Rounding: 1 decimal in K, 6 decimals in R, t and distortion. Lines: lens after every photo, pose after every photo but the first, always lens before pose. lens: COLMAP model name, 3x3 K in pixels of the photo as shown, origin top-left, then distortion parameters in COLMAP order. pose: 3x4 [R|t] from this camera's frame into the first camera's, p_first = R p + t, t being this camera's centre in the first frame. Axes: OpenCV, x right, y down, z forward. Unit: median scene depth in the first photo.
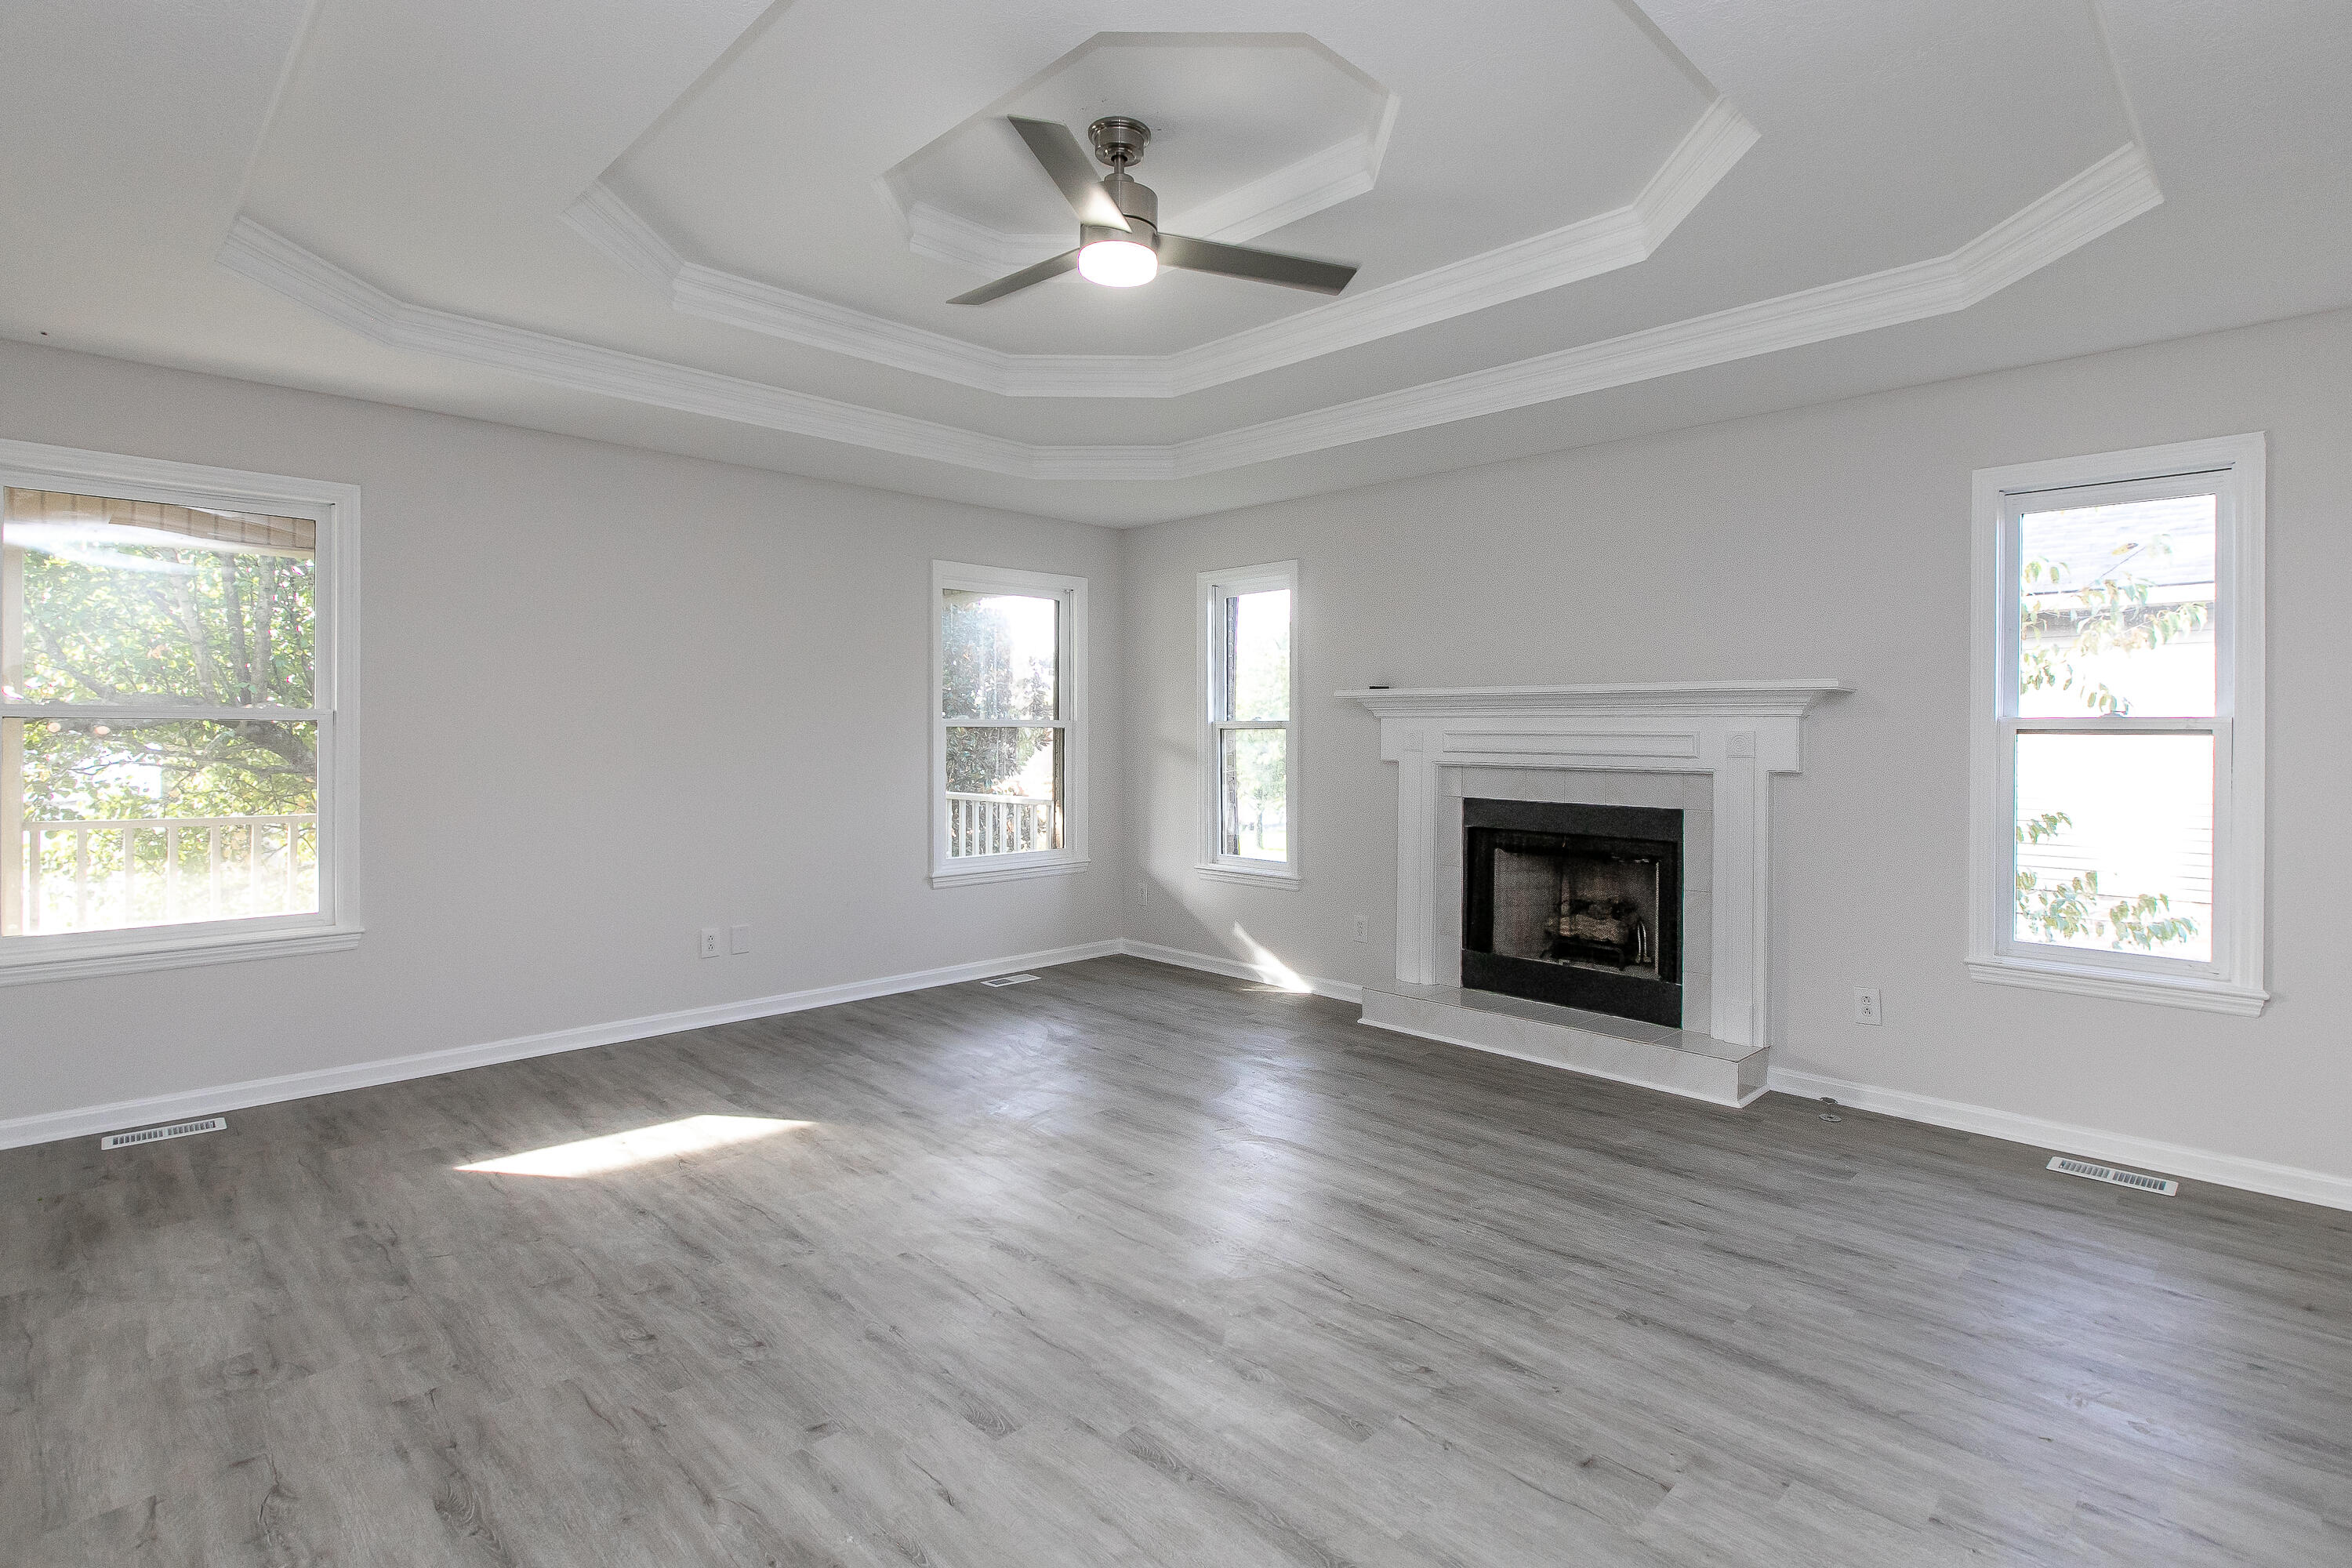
lens RADIAL K [[1144.0, 0, 1179.1], [0, 1144.0, 775.4], [0, 0, 1]] dist [-0.000086, 0.000722]
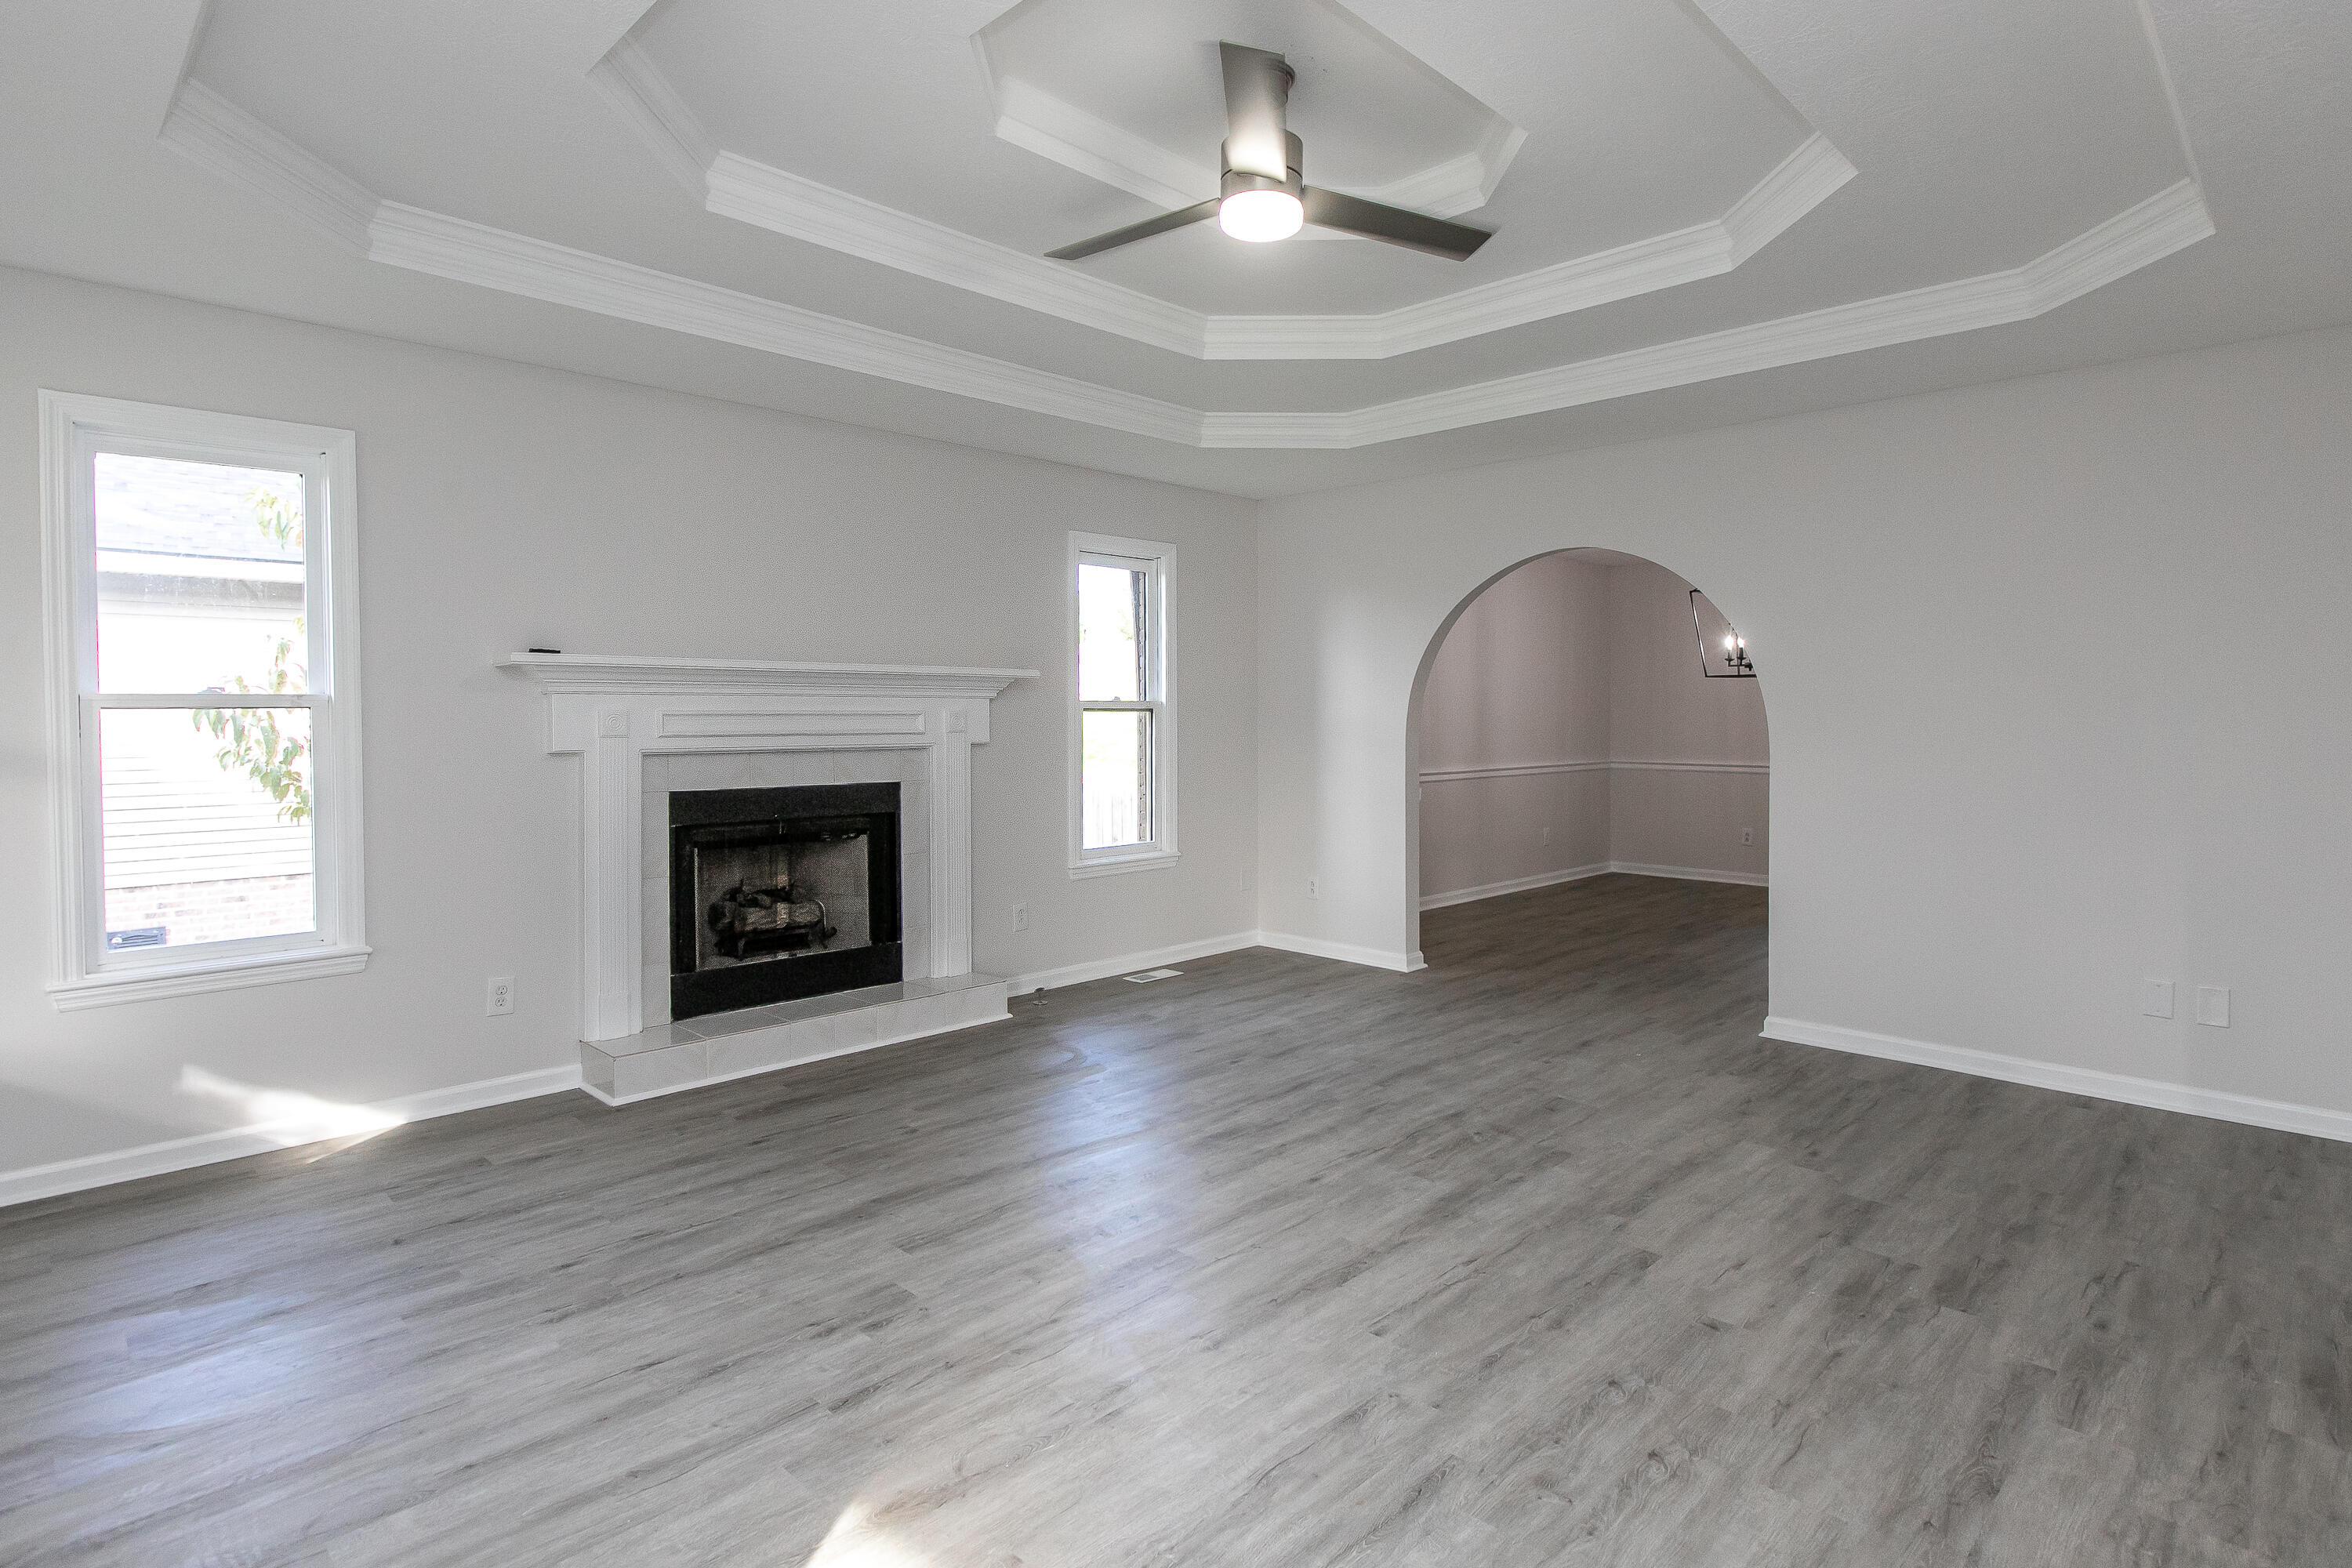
lens RADIAL K [[1227.0, 0, 1176.9], [0, 1227.0, 767.3], [0, 0, 1]] dist [-0.000849, -0.001685]
pose [[-0.016935, -0.049127, 0.998649, -0.857794], [0.038167, 0.998033, 0.049743, -0.037824], [-0.999128, 0.038957, -0.015027, 0.874622]]
